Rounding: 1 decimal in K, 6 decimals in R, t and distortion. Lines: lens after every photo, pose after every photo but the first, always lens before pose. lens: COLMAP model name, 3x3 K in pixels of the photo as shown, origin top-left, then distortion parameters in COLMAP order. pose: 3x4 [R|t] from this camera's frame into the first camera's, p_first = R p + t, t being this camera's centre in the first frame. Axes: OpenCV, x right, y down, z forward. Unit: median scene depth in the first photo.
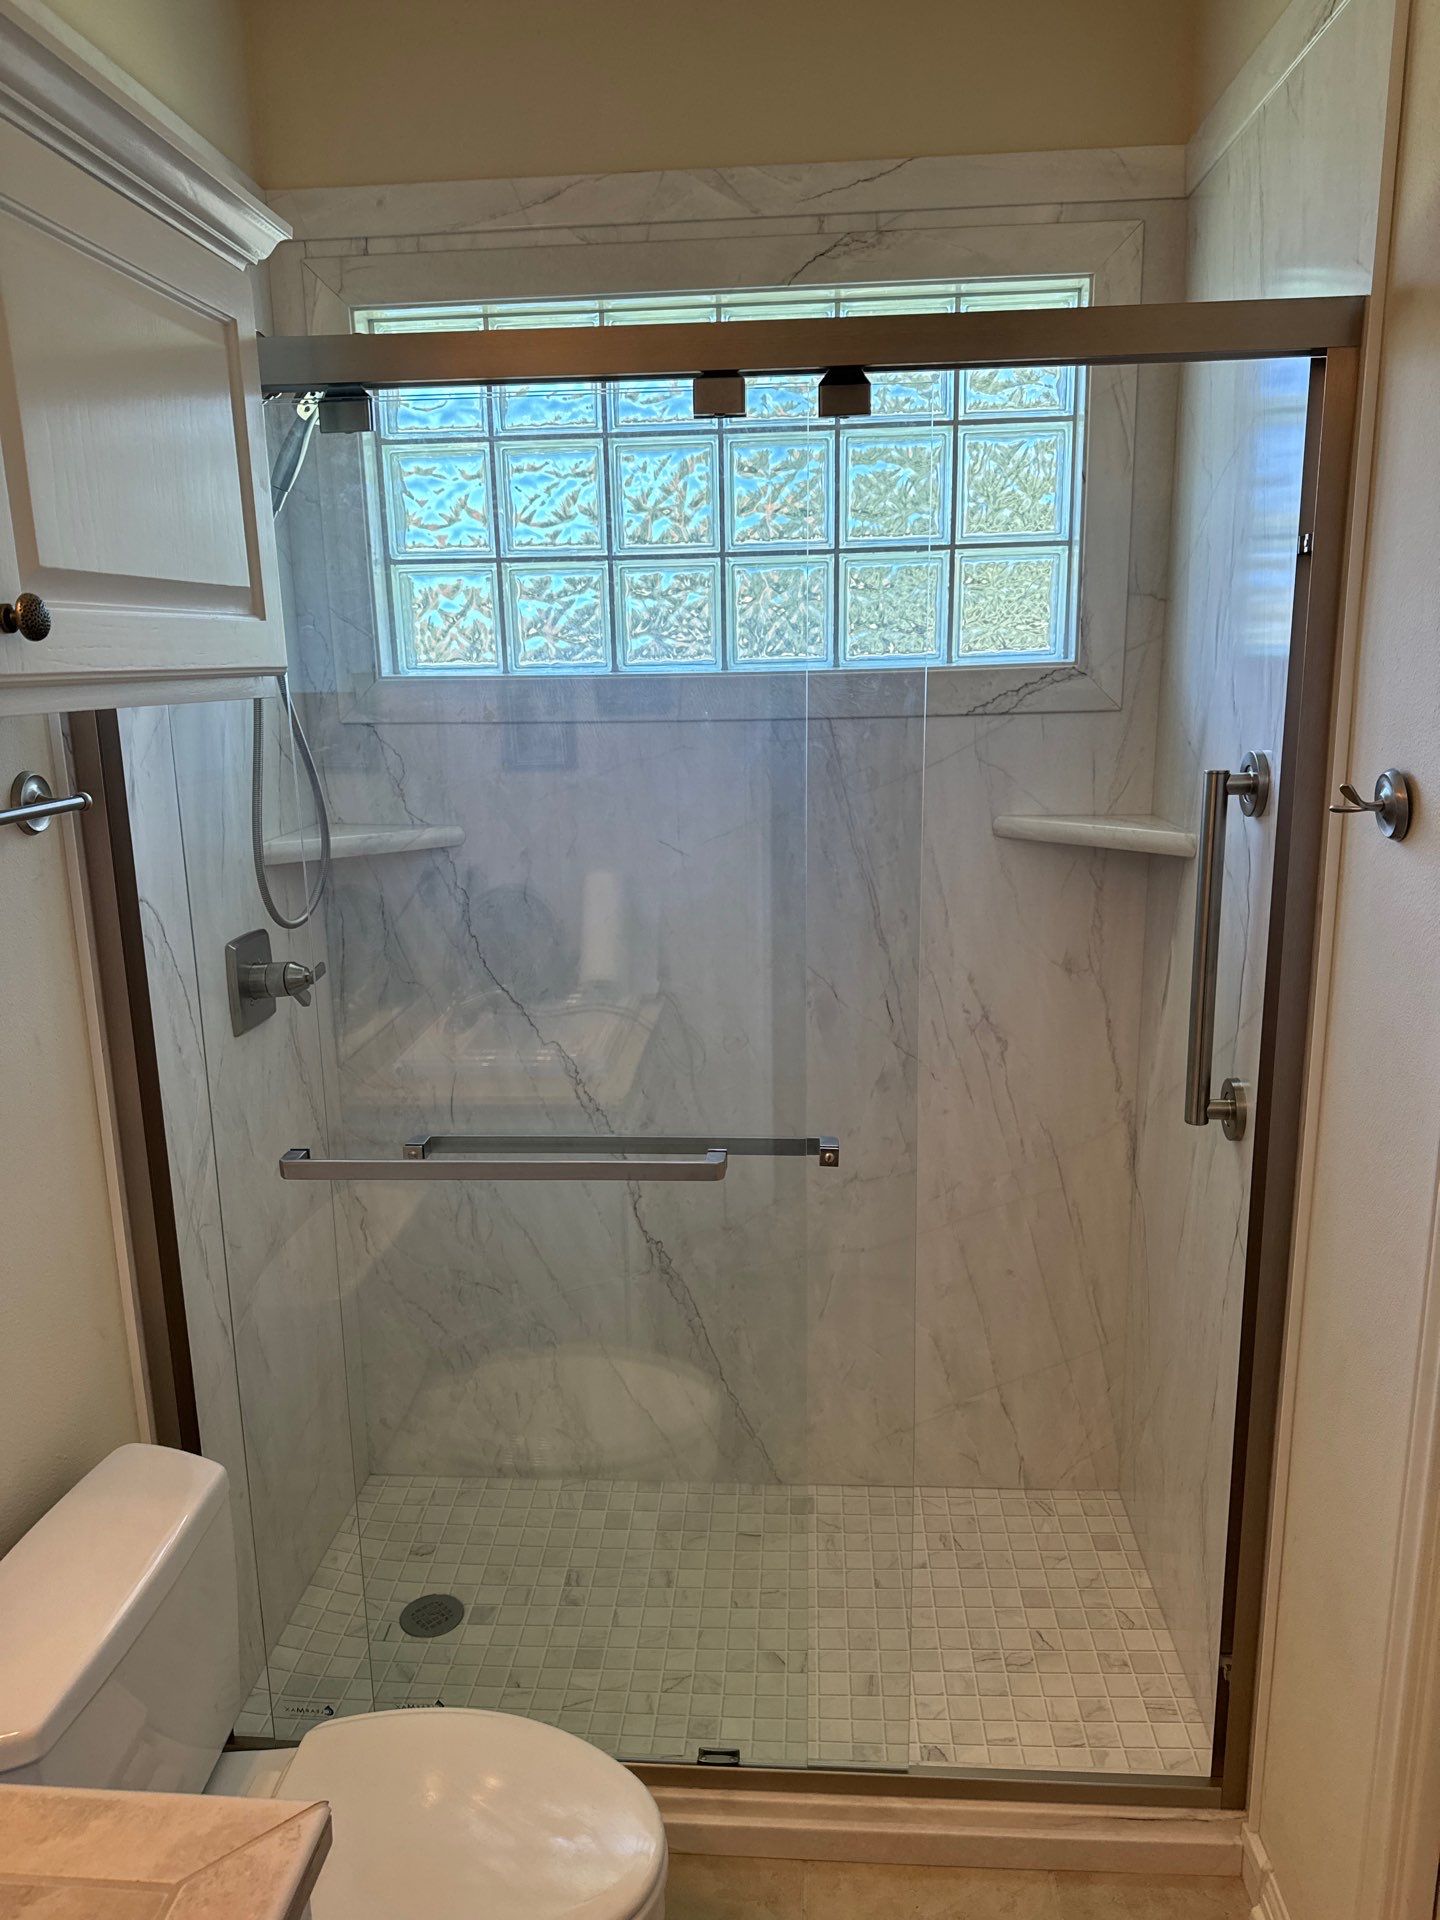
lens RADIAL K [[1366.5, 0, 711.4], [0, 1366.5, 959.0], [0, 0, 1]] dist [0.007482, -0.005531]
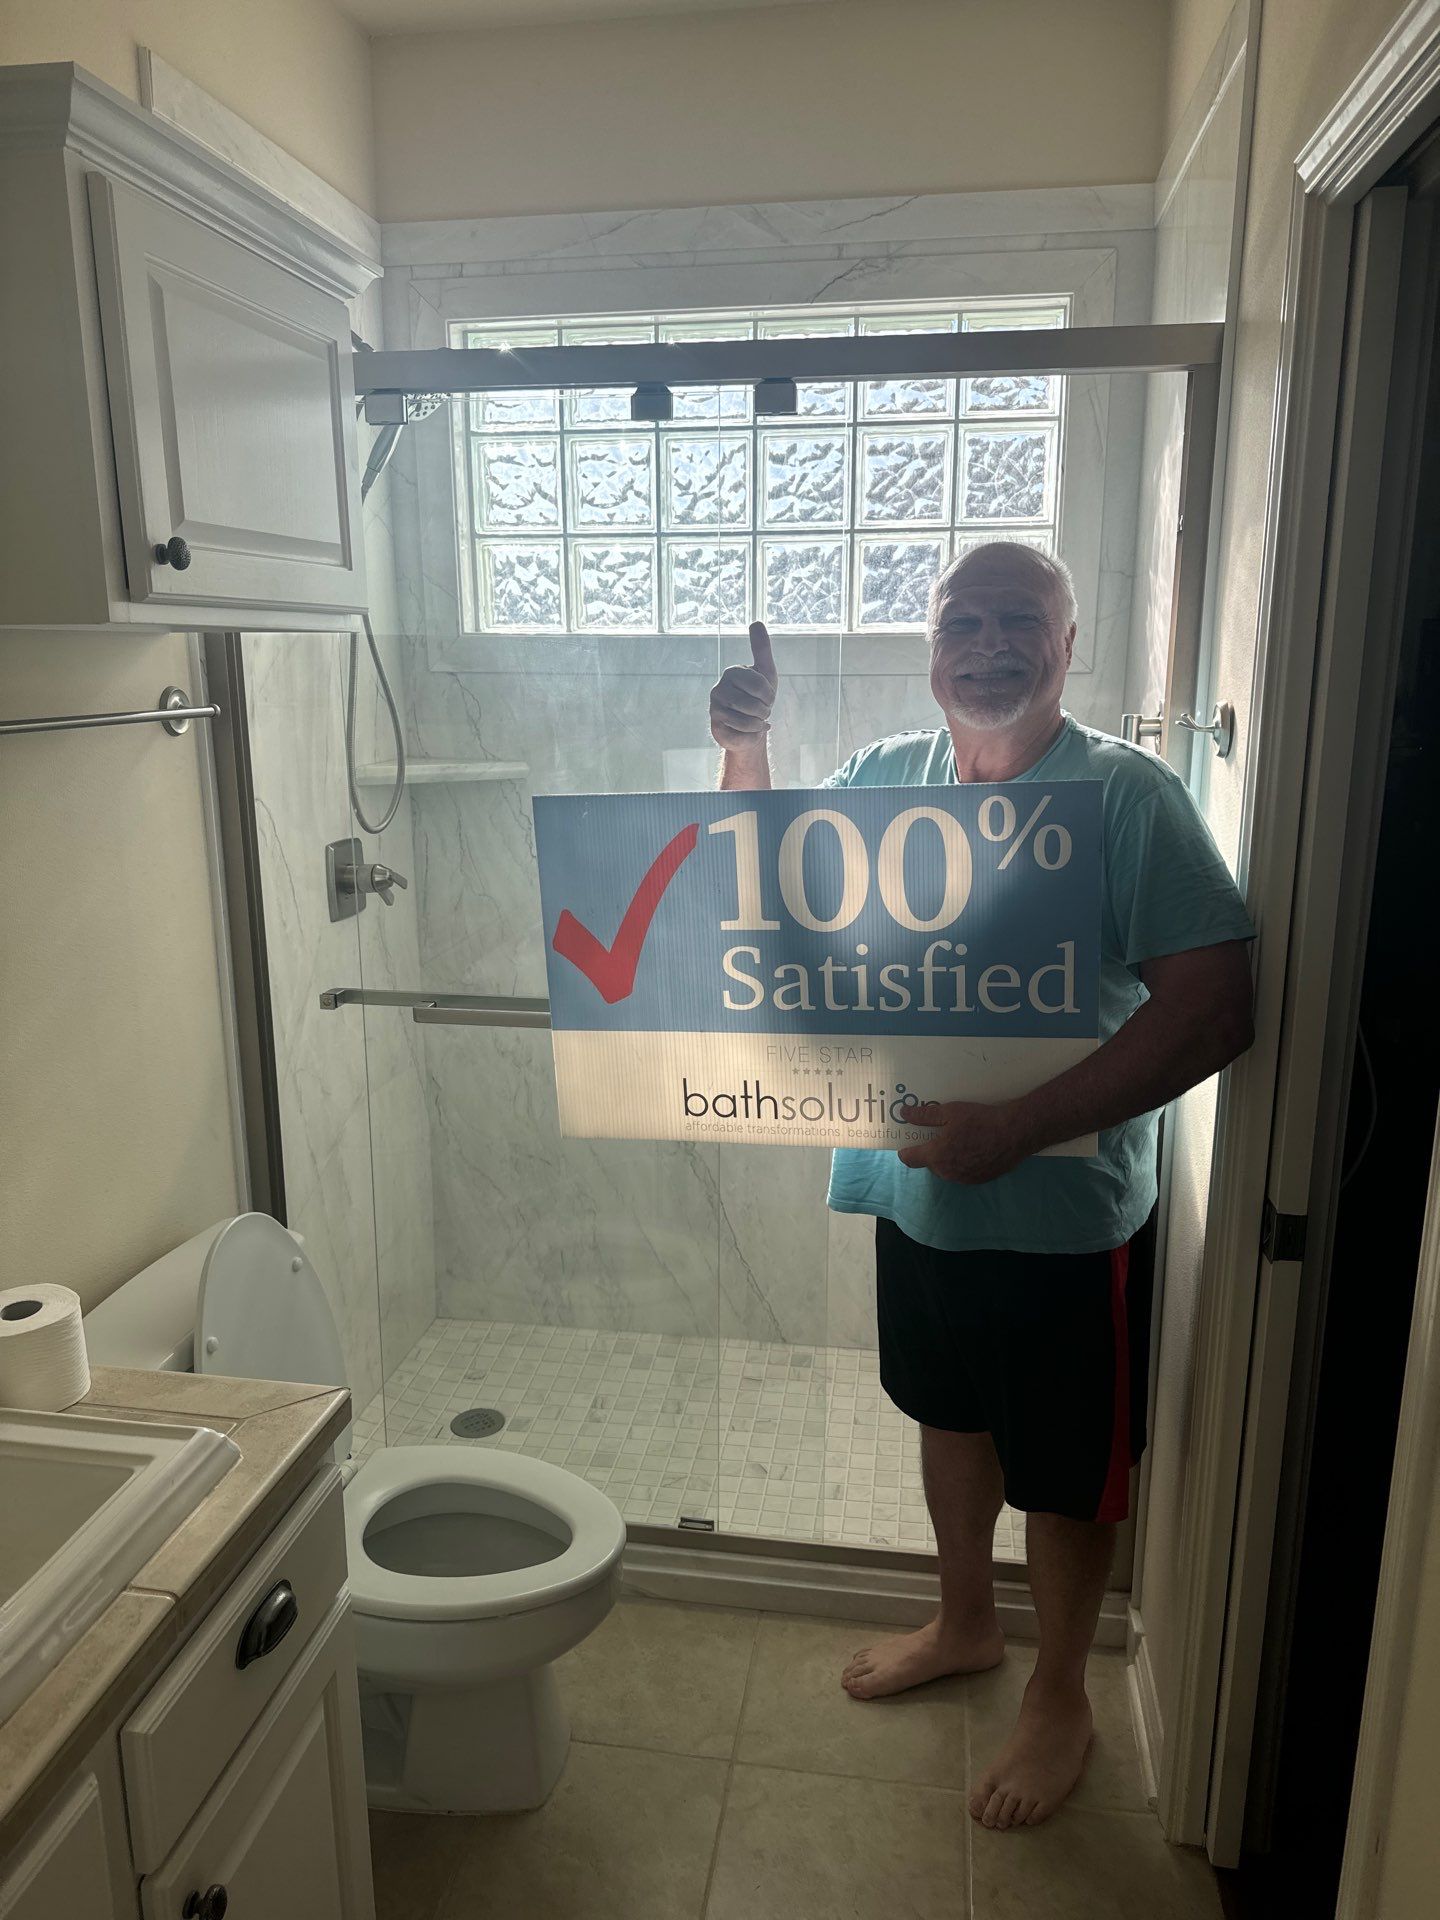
lens RADIAL K [[1354.2, 0, 725.3], [0, 1354.2, 962.7], [0, 0, 1]] dist [0.007437, -0.000559]
pose [[0.996406, 0.038644, -0.075371, 0.091348], [-0.038078, 0.999235, 0.008935, 0.066695], [0.075659, -0.006033, 0.997116, -0.172324]]
